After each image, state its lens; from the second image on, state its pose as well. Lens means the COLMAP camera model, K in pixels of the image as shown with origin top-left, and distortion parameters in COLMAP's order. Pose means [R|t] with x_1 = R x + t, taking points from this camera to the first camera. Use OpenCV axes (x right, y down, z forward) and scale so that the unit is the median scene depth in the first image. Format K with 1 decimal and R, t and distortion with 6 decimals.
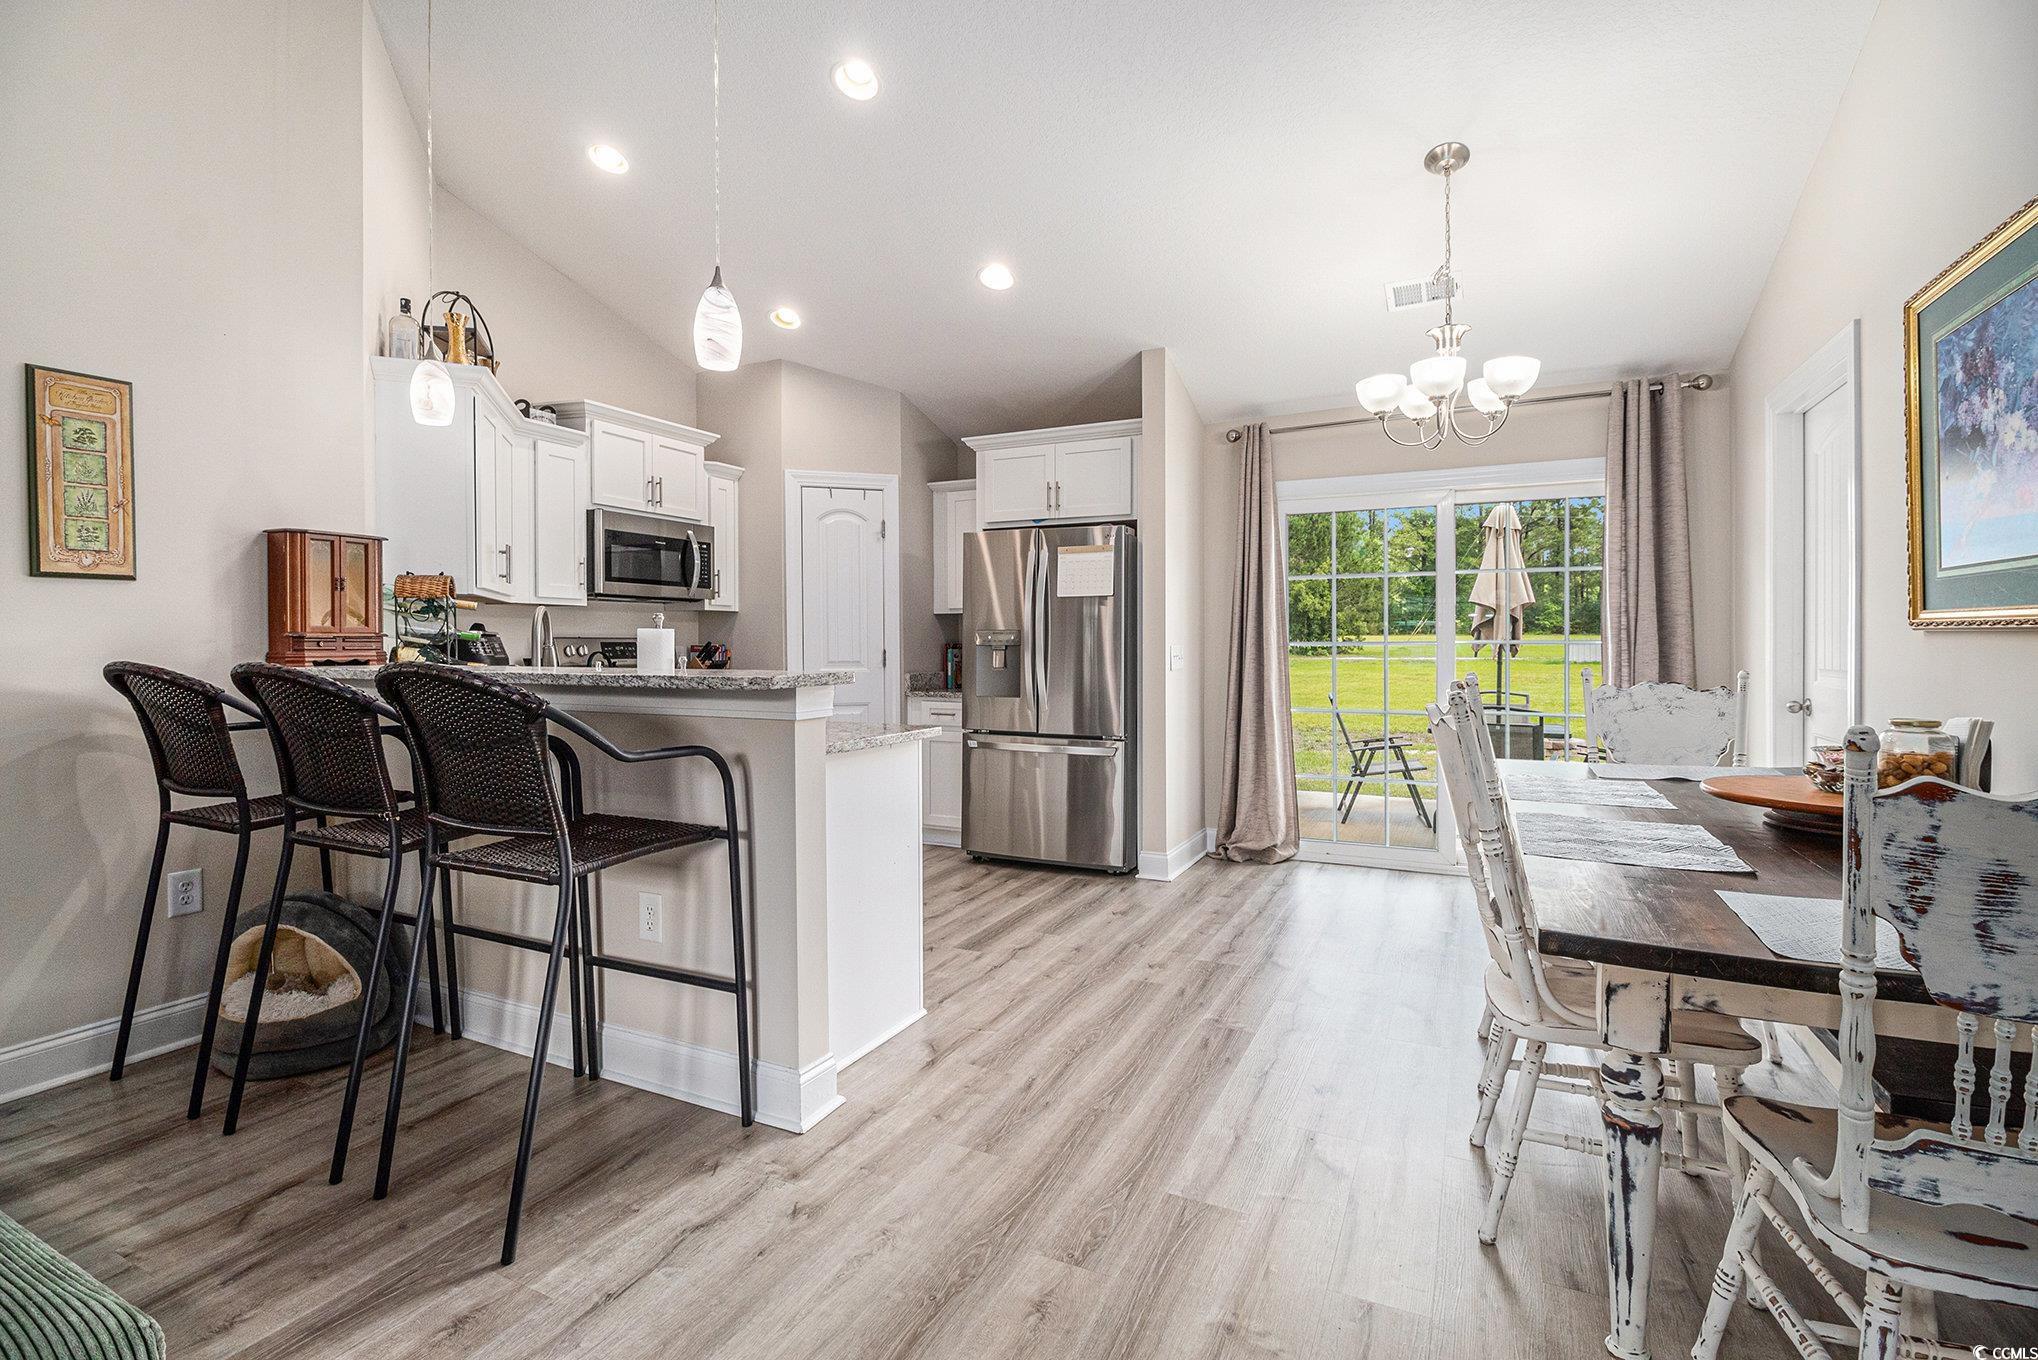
lens RADIAL K [[953.5, 0, 1019.0], [0, 953.5, 680.0], [0, 0, 1]] dist [0.000246, -0.000003]
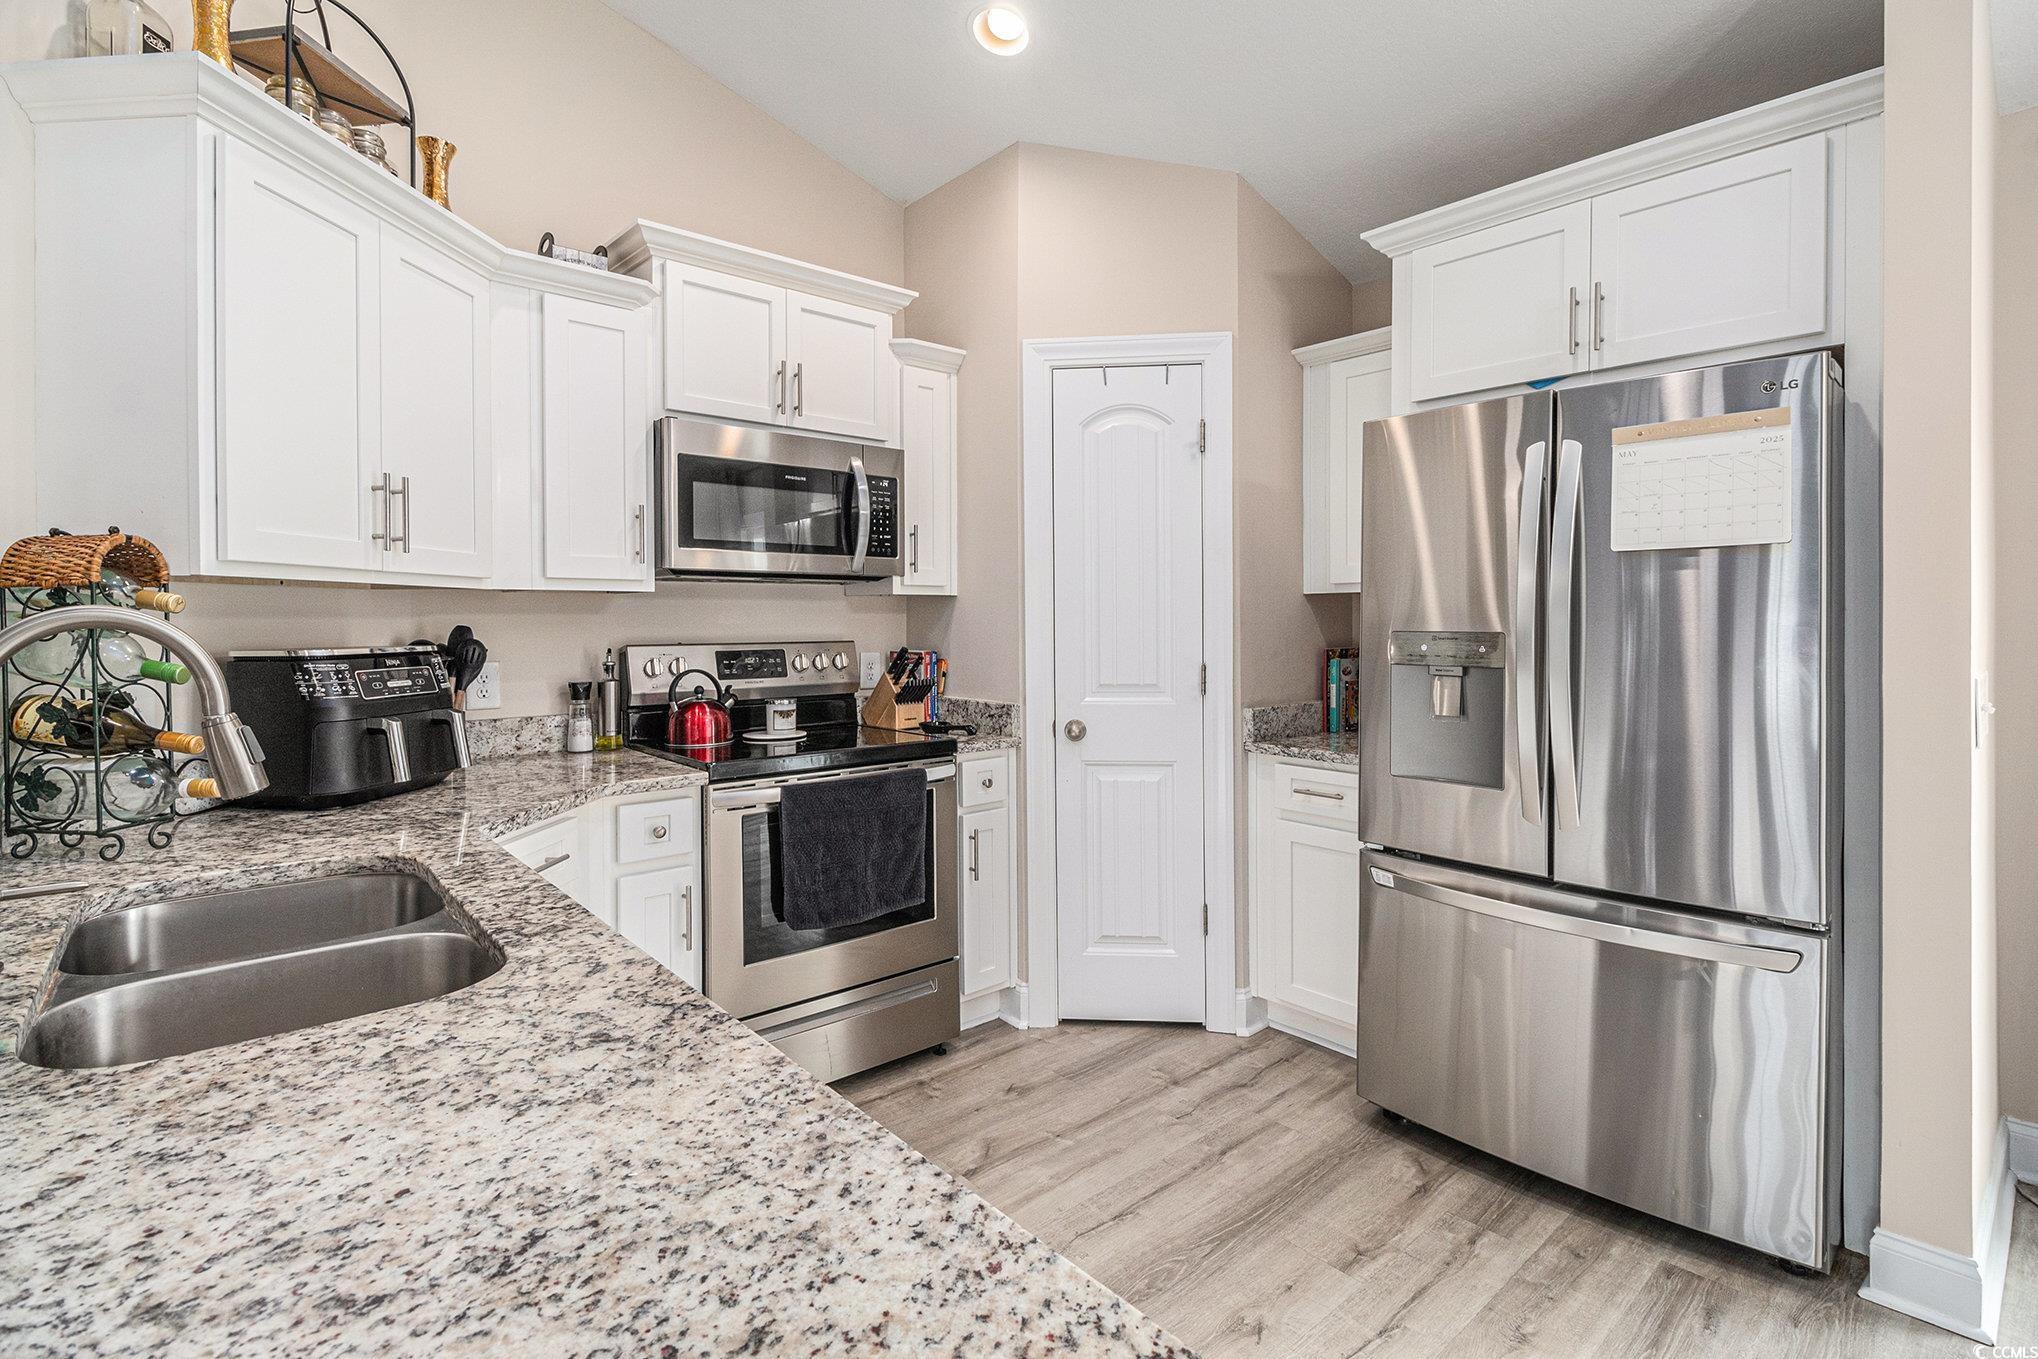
lens RADIAL K [[953.5, 0, 1007.8], [0, 953.5, 641.1], [0, 0, 1]] dist [-0.002437, -0.000249]
pose [[0.916551, 0.005244, -0.399884, -0.030230], [-0.011661, 0.999839, -0.013616, -0.037504], [0.399749, 0.017143, 0.916464, 0.494160]]
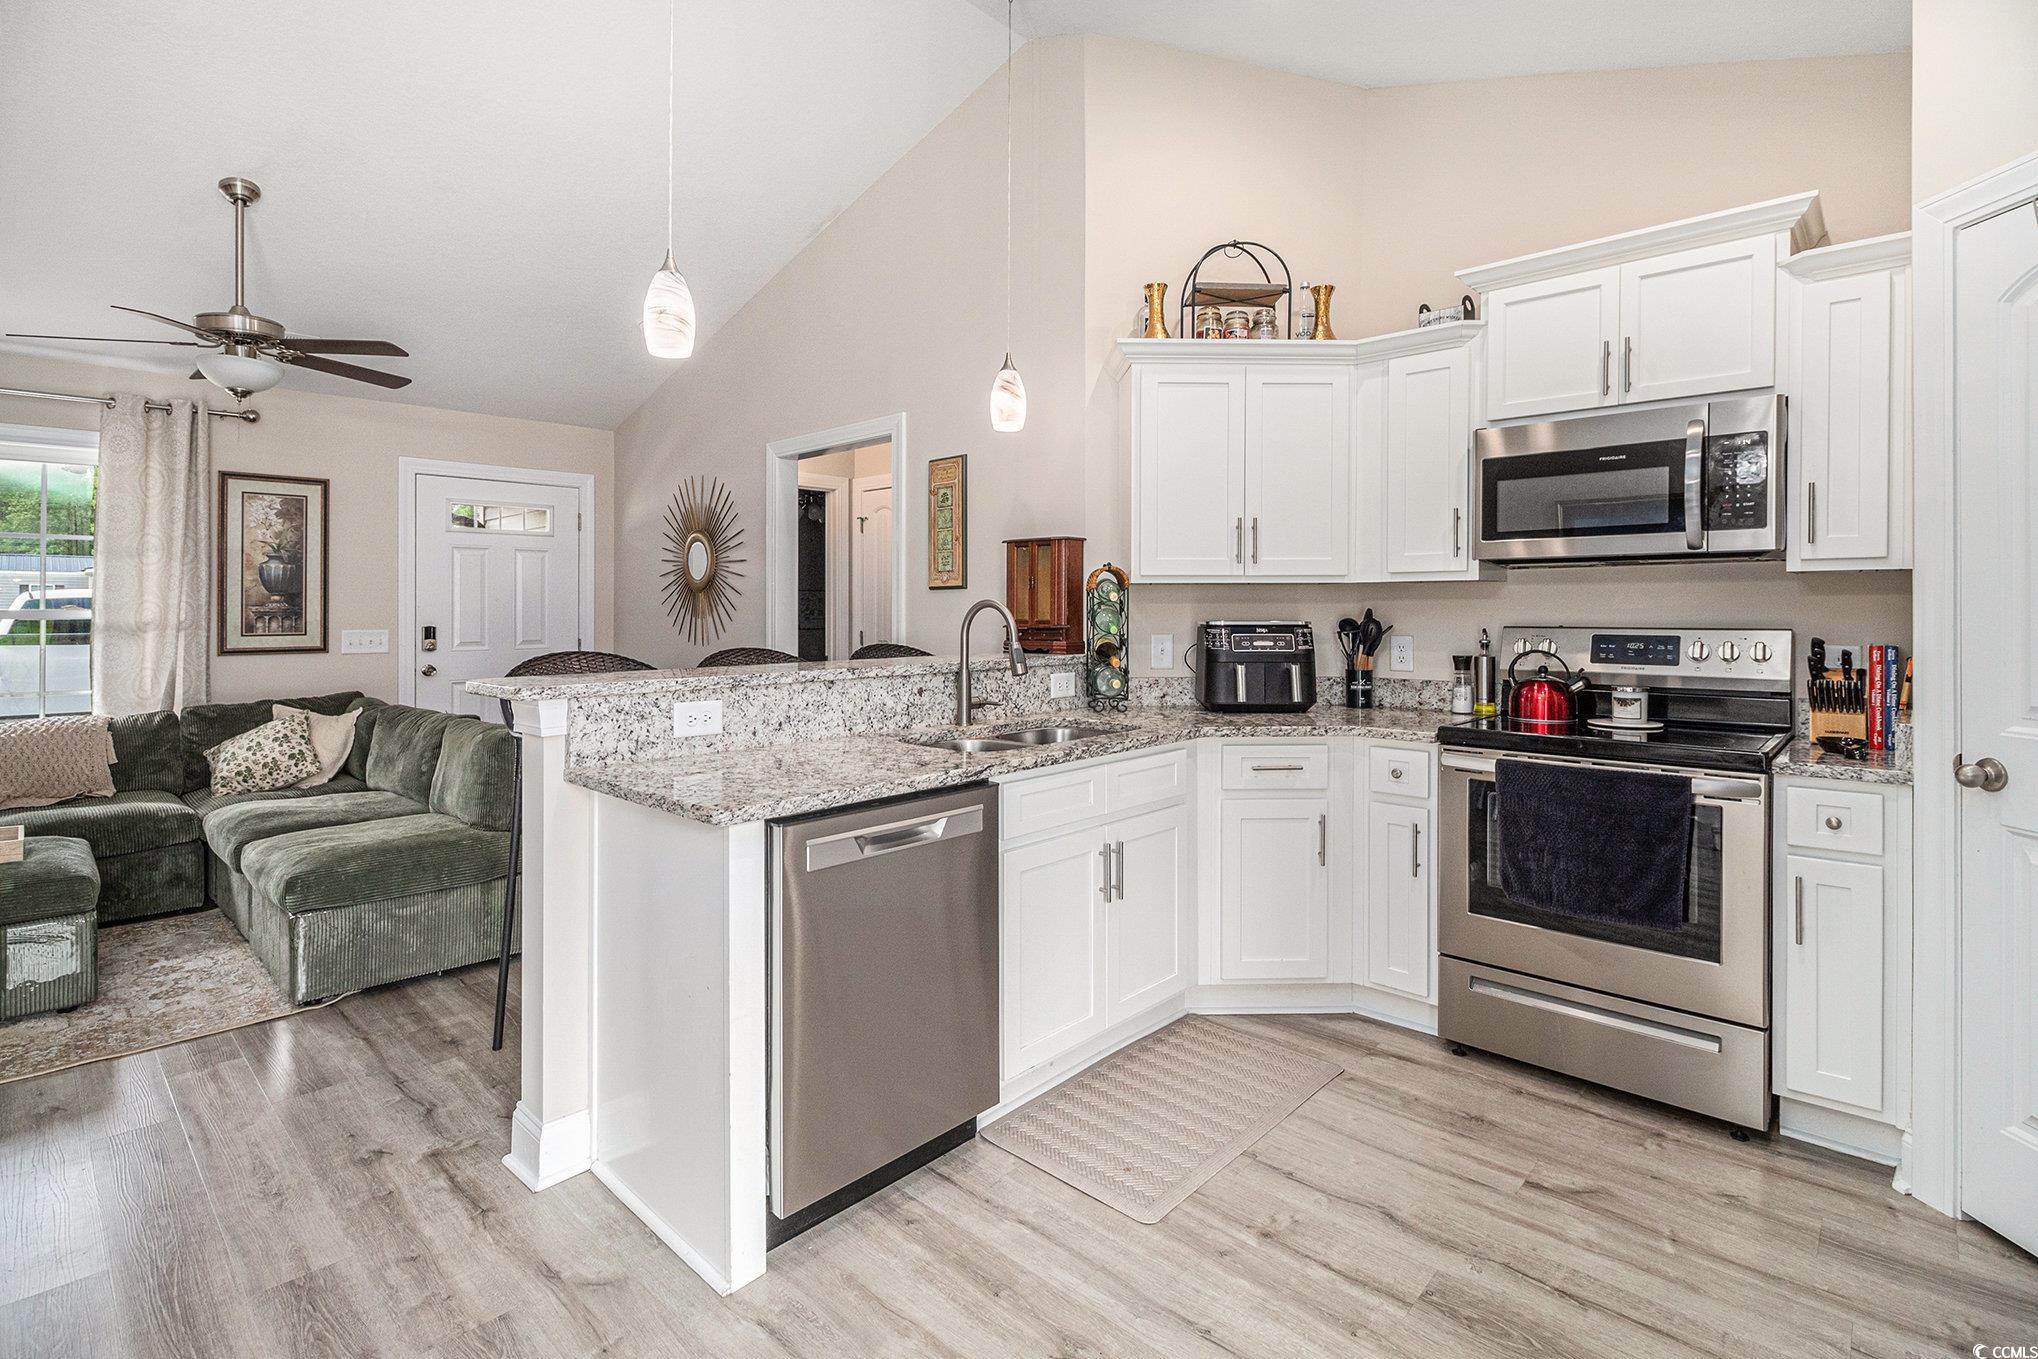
lens RADIAL K [[983.0, 0, 1014.5], [0, 983.0, 587.7], [0, 0, 1]] dist [-0.009327, -0.000376]
pose [[-0.306384, -0.018381, -0.951731, 0.248372], [-0.033167, 0.999413, -0.008624, -0.048614], [0.951330, 0.028924, -0.306813, 0.785282]]
